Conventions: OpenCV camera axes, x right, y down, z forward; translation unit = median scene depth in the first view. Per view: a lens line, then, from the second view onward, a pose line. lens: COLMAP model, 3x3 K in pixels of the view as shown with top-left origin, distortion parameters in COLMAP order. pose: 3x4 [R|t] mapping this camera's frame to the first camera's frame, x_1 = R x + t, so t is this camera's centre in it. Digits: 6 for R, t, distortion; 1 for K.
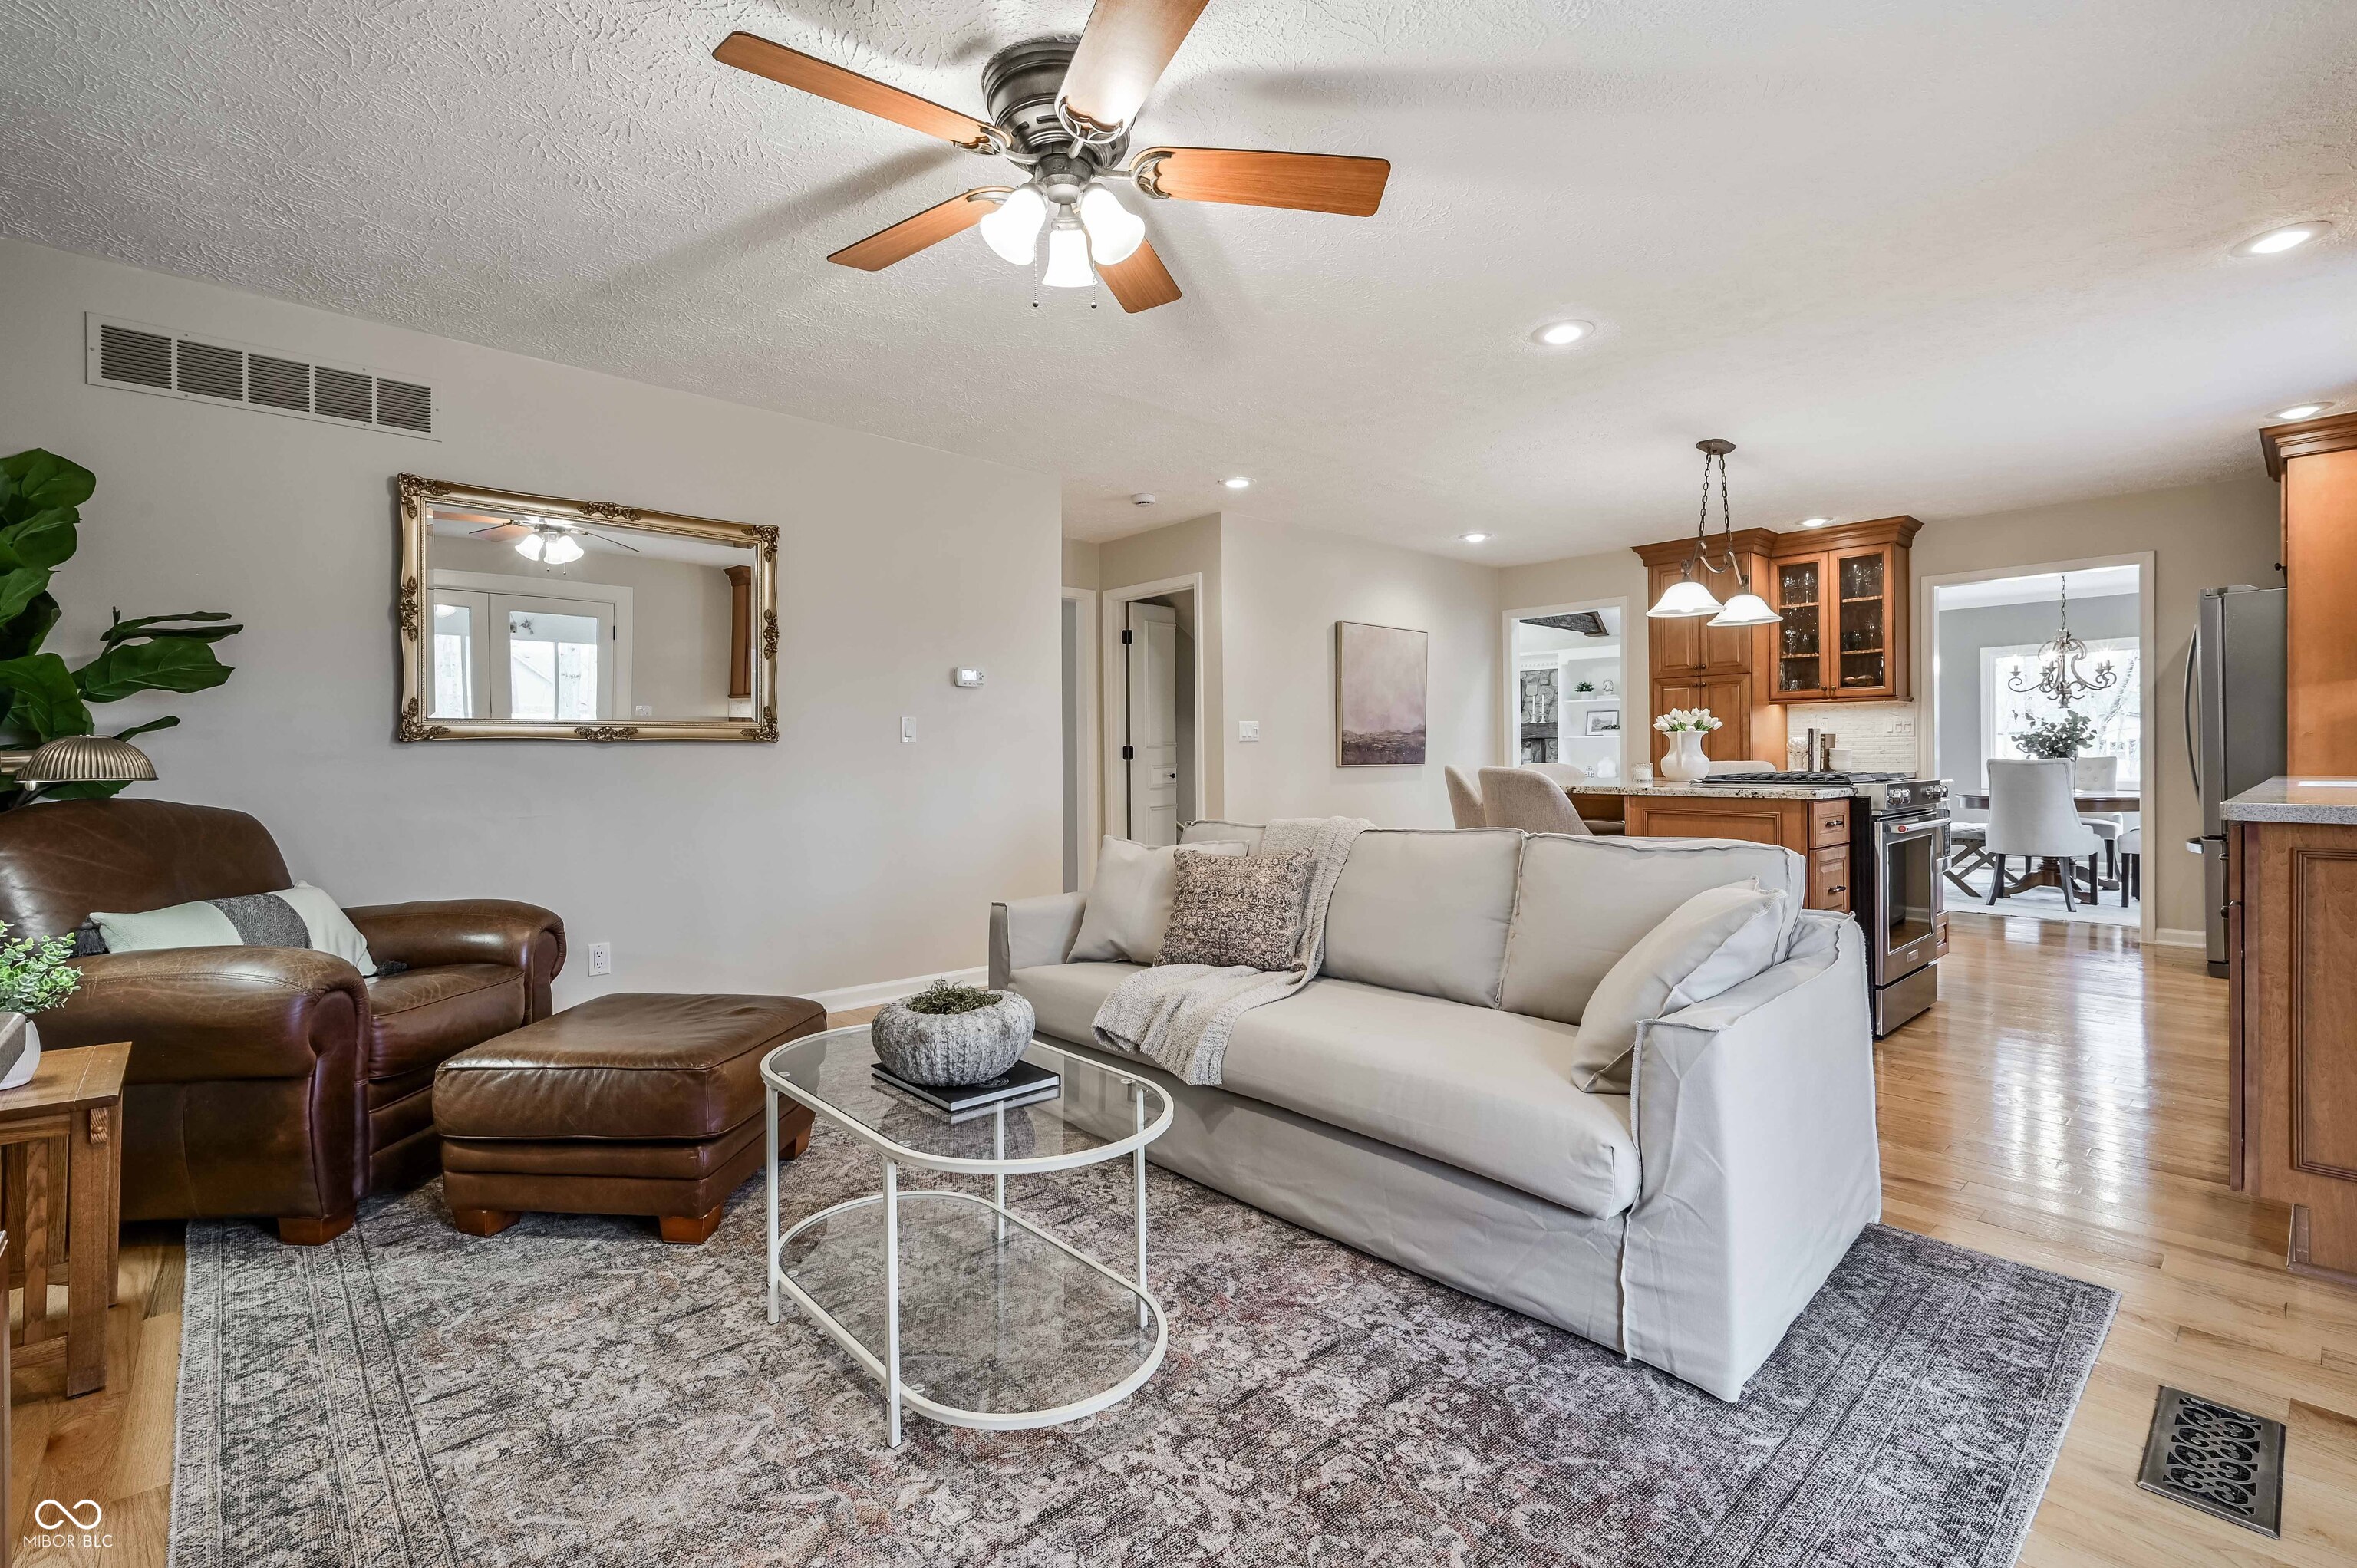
lens RADIAL K [[1071.5, 0, 1186.4], [0, 1071.5, 761.3], [0, 0, 1]] dist [0.014396, -0.000911]
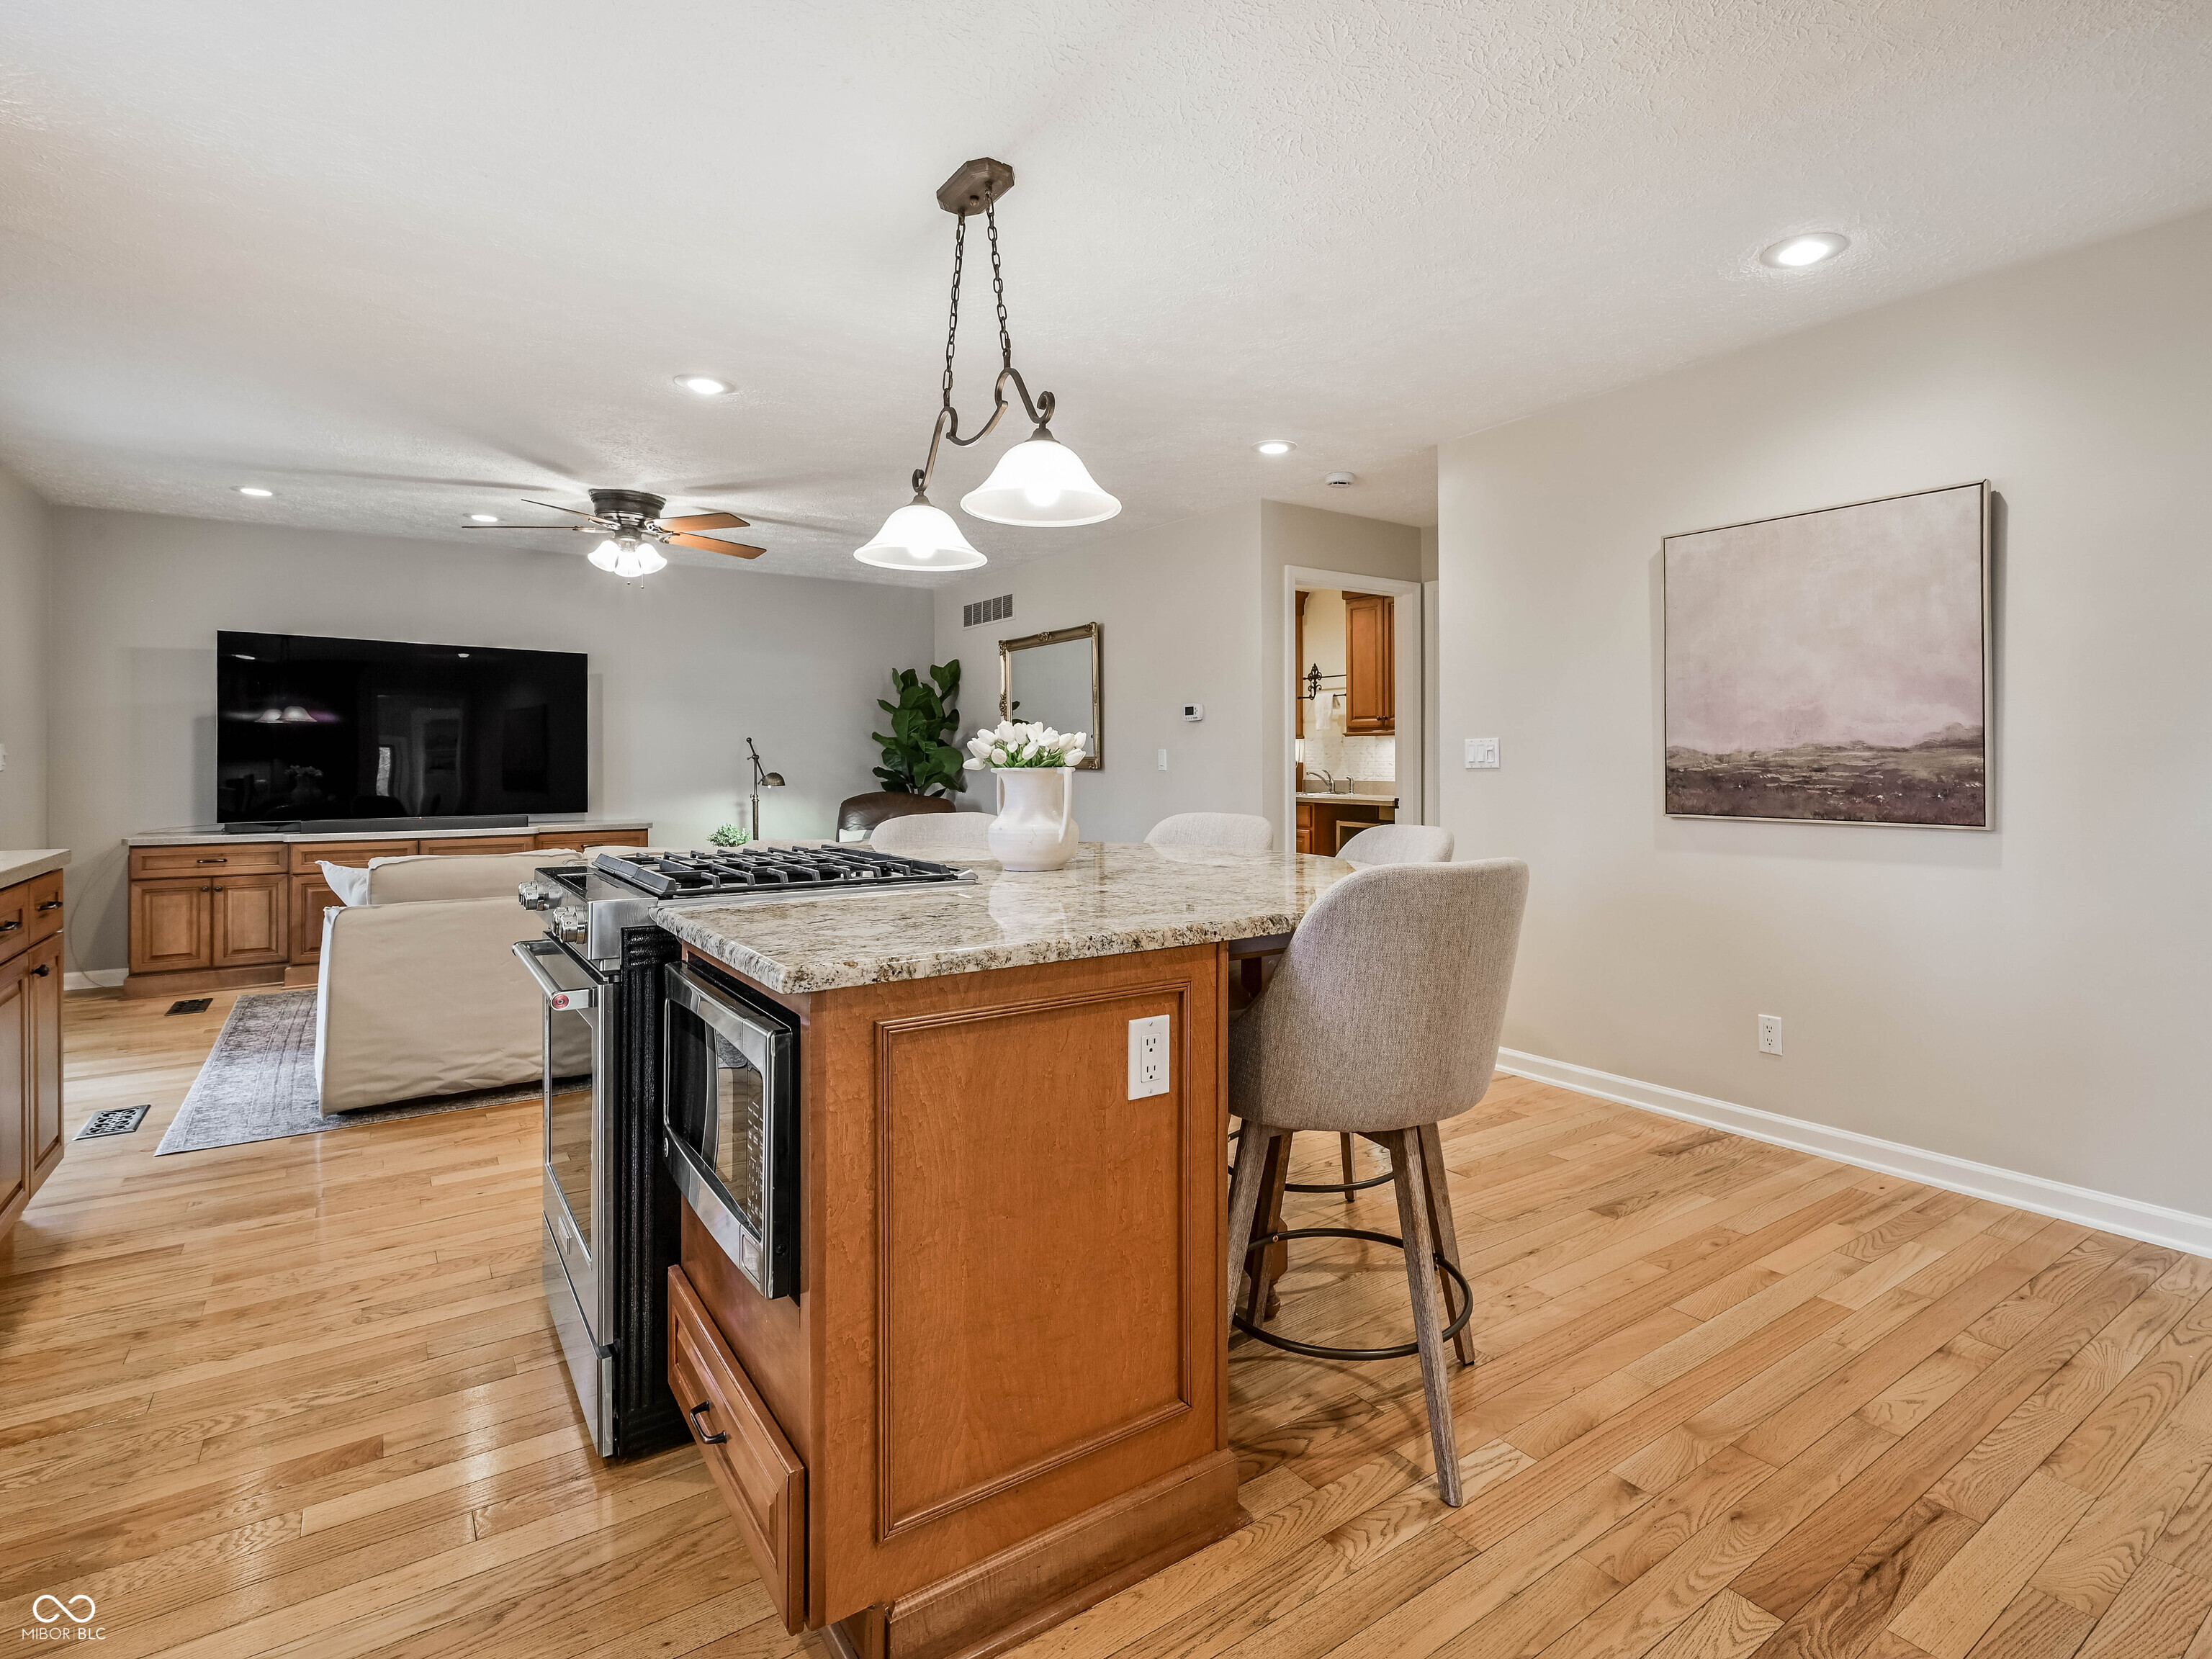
lens RADIAL K [[1110.4, 0, 1163.5], [0, 1110.4, 746.1], [0, 0, 1]] dist [-0.004244, 0.000053]
pose [[-0.115605, -0.011466, -0.993229, 0.687554], [-0.004434, 0.999929, -0.011027, -0.021823], [0.993285, 0.003129, -0.115647, 0.796393]]
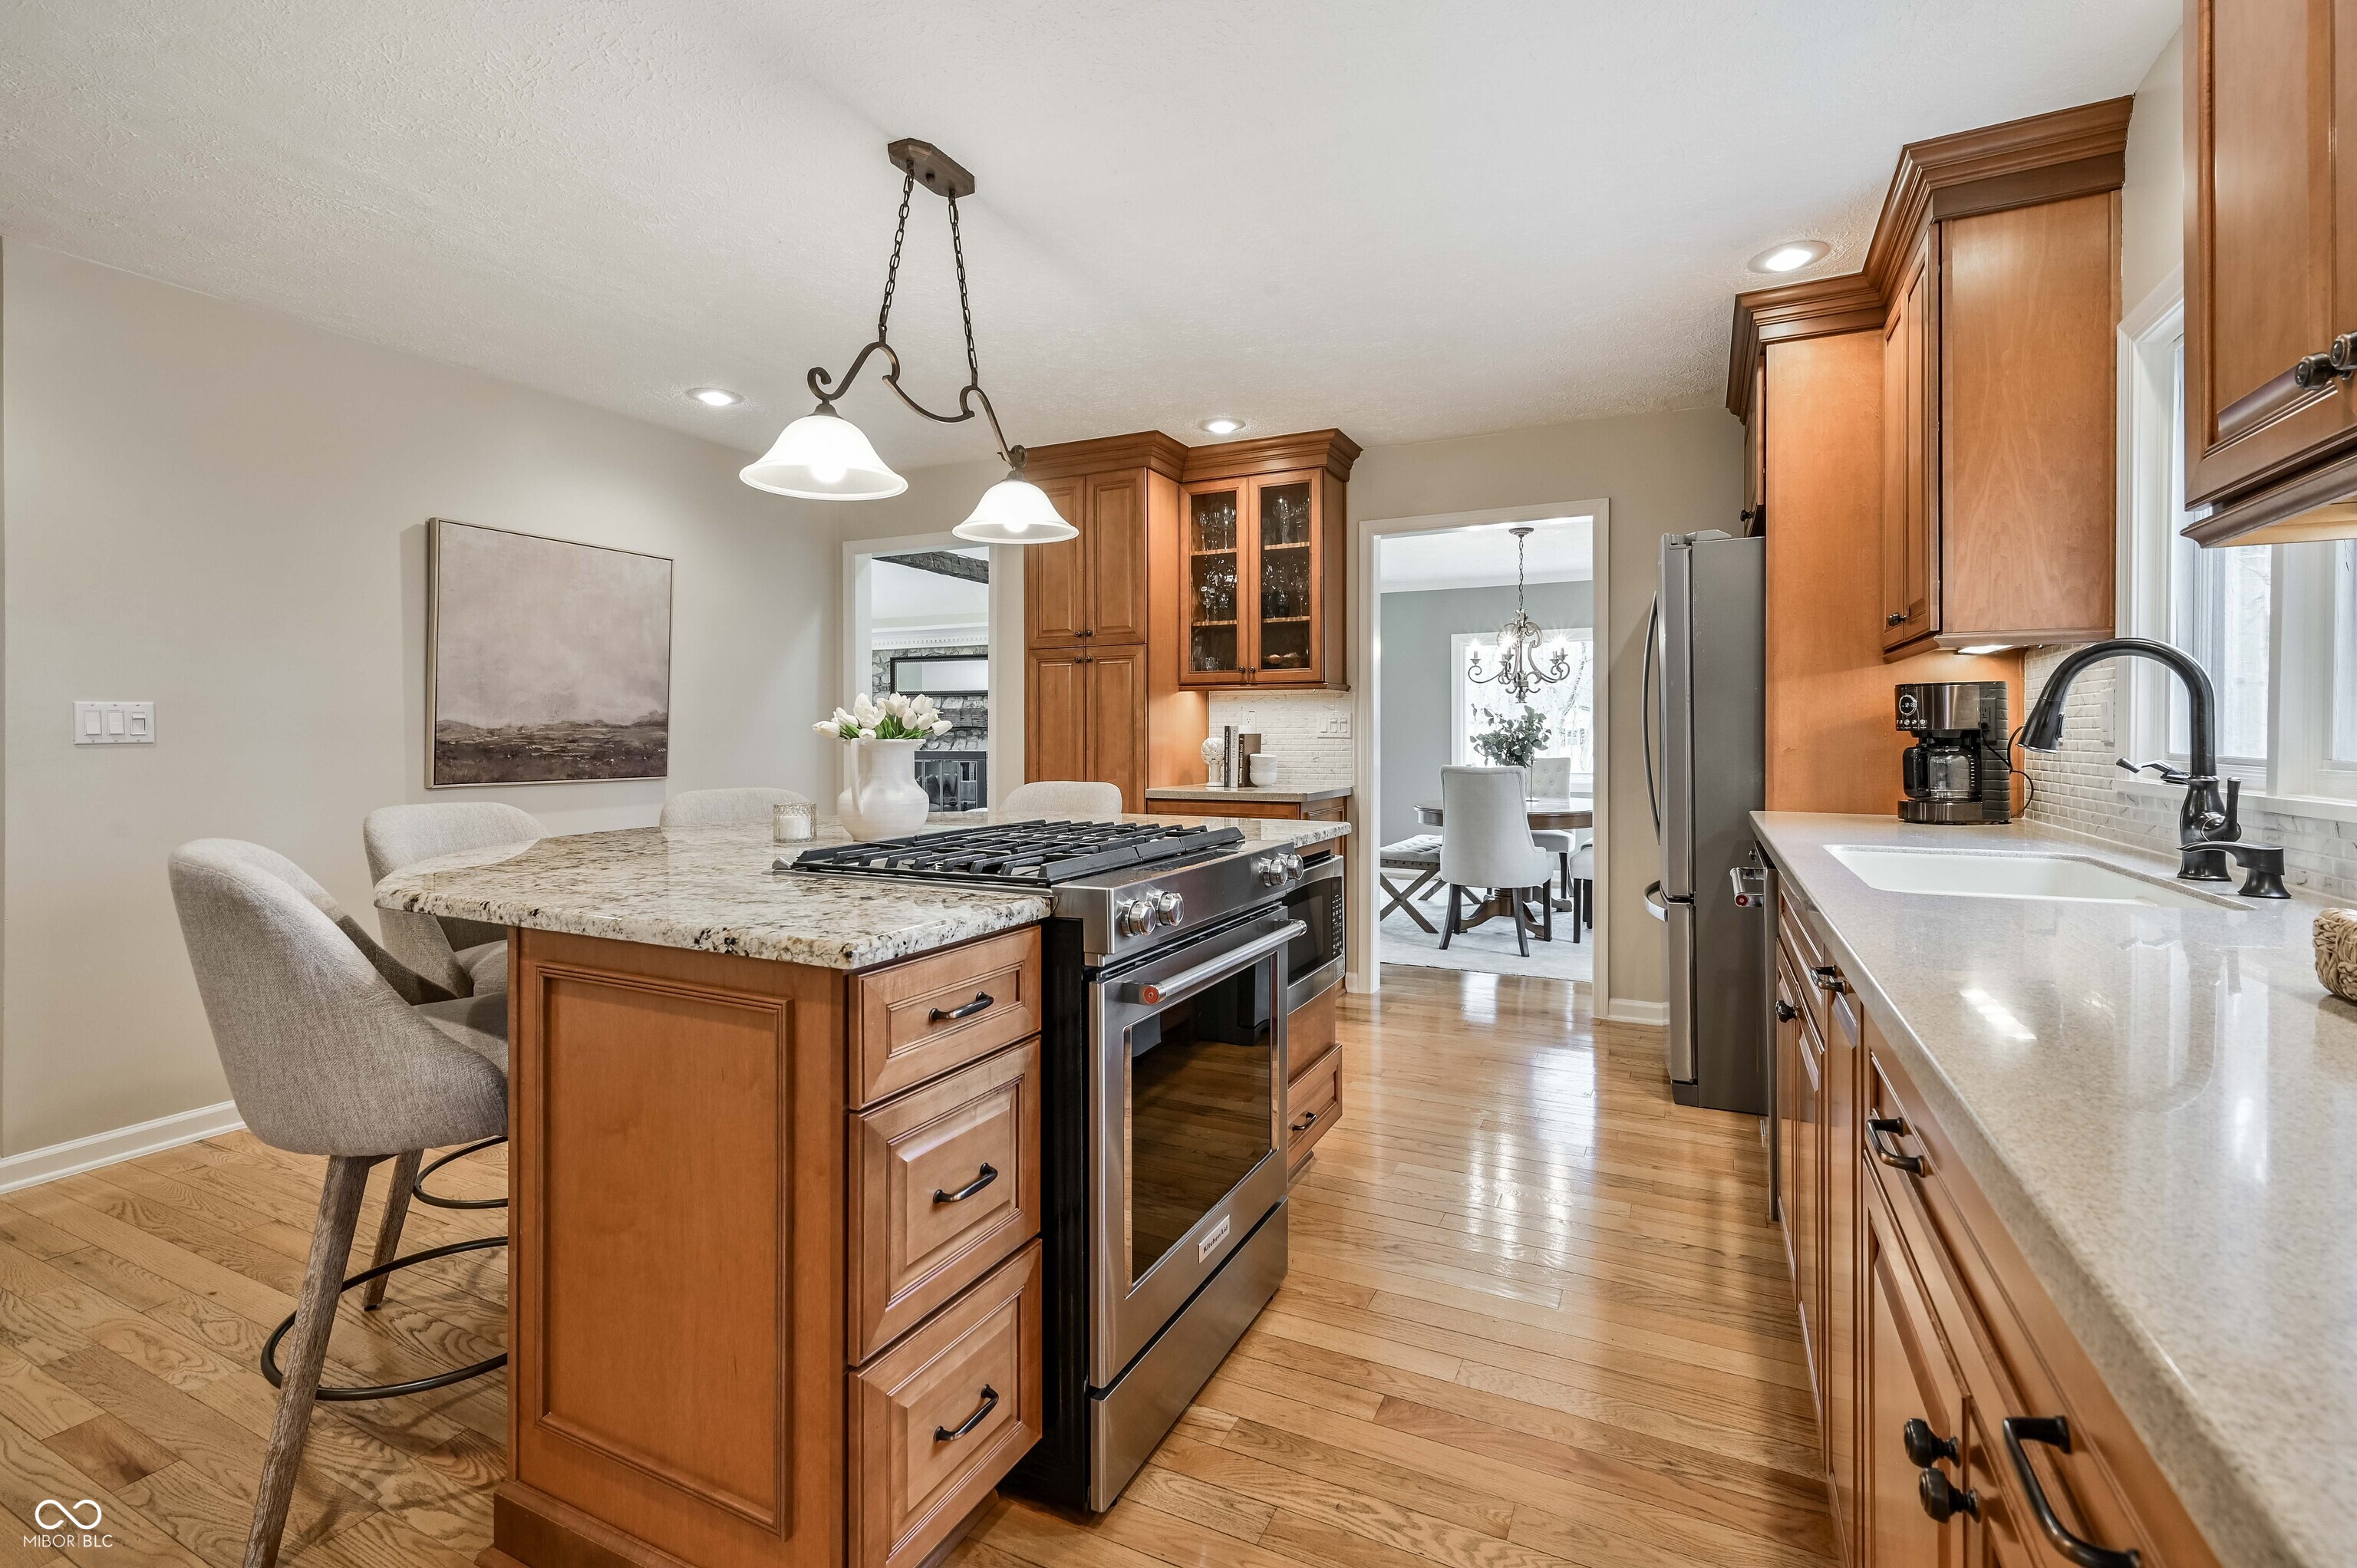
lens RADIAL K [[1071.5, 0, 1200.6], [0, 1071.5, 743.7], [0, 0, 1]] dist [0.014396, -0.000911]
pose [[0.930301, 0.003464, 0.366779, 0.296034], [-0.004113, 0.999991, 0.000987, -0.018913], [-0.366773, -0.002427, 0.930307, 0.340457]]
